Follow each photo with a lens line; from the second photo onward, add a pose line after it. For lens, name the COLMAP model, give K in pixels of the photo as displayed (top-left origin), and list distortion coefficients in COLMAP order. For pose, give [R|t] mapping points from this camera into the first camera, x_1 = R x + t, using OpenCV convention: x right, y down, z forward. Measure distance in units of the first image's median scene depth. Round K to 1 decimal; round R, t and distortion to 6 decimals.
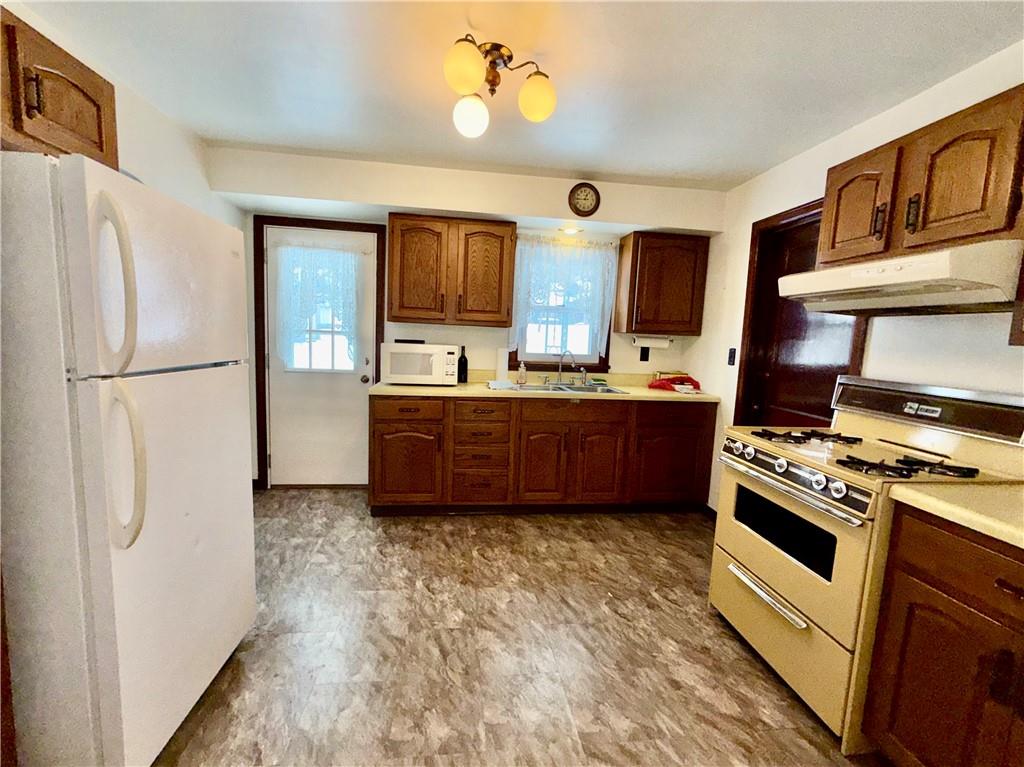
lens RADIAL K [[444.8, 0, 510.8], [0, 444.8, 386.5], [0, 0, 1]] dist [0.001127, 0.000000]
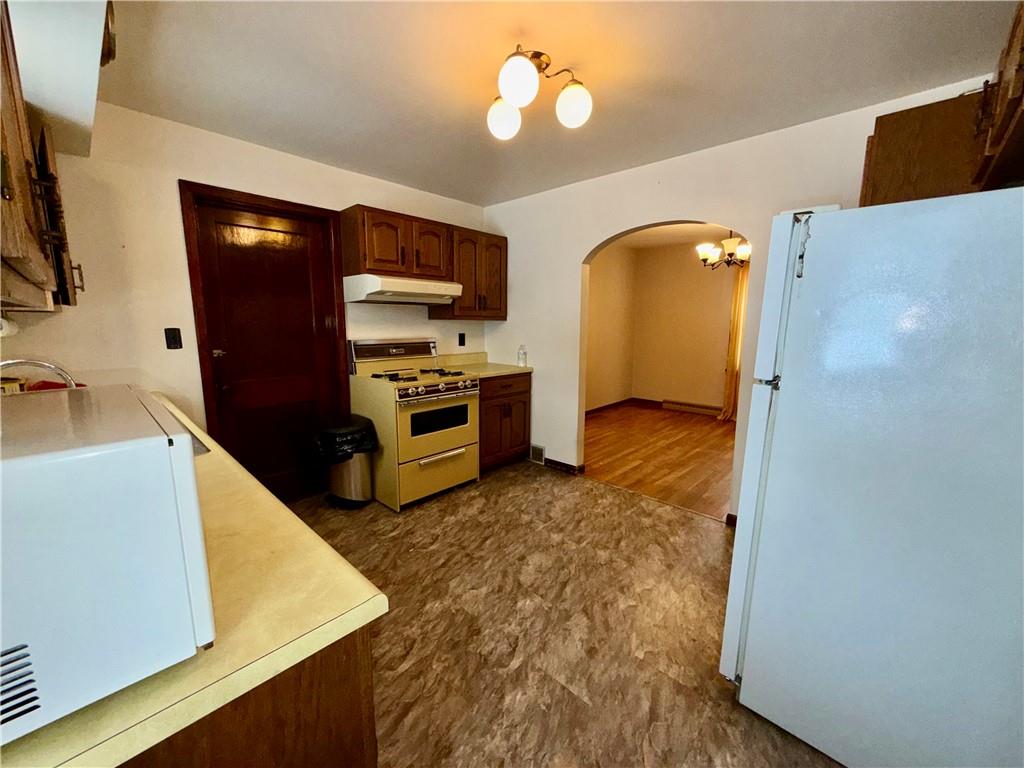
lens RADIAL K [[409.3, 0, 511.6], [0, 409.3, 389.0], [0, 0, 1]] dist [0.007811, 0.000303]
pose [[-0.641648, -0.177704, 0.746129, -0.739451], [0.050501, 0.960891, 0.272282, -0.230284], [-0.765335, 0.212389, -0.607580, 1.530955]]
